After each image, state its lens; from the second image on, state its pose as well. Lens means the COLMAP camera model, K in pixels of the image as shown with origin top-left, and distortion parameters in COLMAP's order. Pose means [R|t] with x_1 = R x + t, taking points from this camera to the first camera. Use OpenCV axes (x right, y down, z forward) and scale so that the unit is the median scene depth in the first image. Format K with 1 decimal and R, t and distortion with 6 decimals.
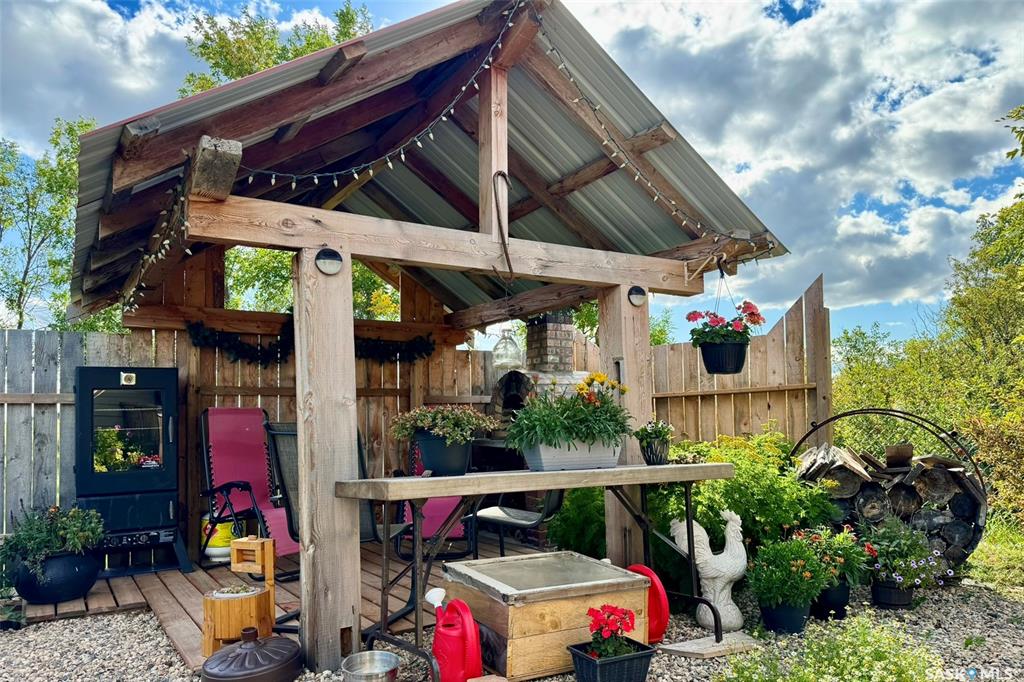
lens RADIAL K [[674.7, 0, 490.5], [0, 674.7, 389.4], [0, 0, 1]] dist [0.003087, -0.030899]
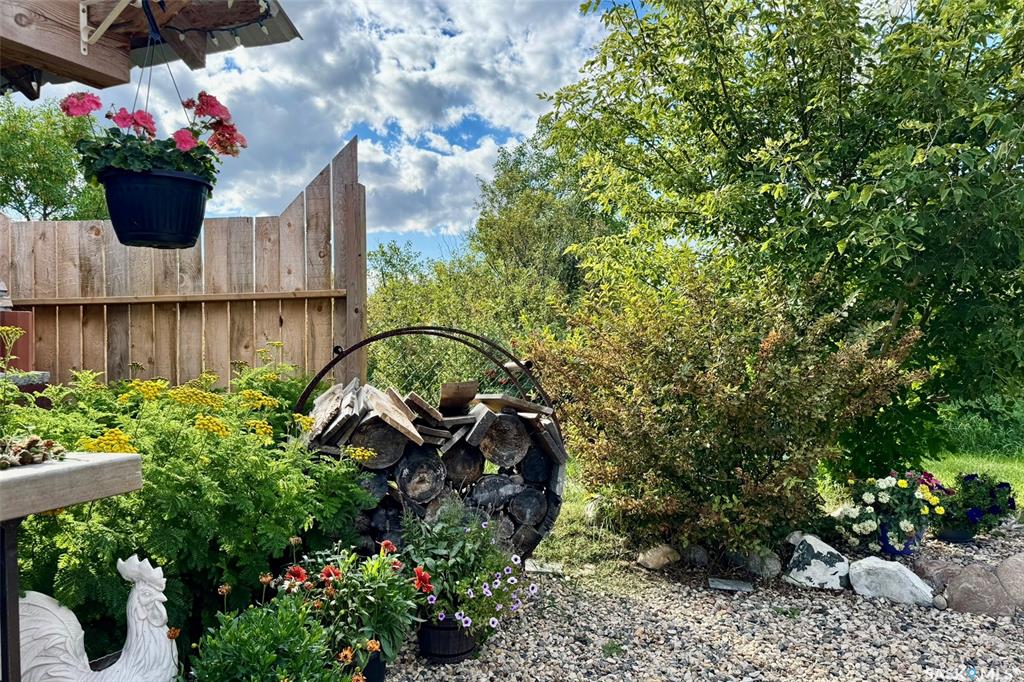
lens RADIAL K [[727.2, 0, 512.0], [0, 727.2, 341.0], [0, 0, 1]] dist [0.147602, -0.237135]
pose [[0.785633, 0.003554, 0.618683, 0.172539], [-0.033517, 0.998760, 0.036825, 0.012559], [-0.617785, -0.049667, 0.784777, 0.341837]]
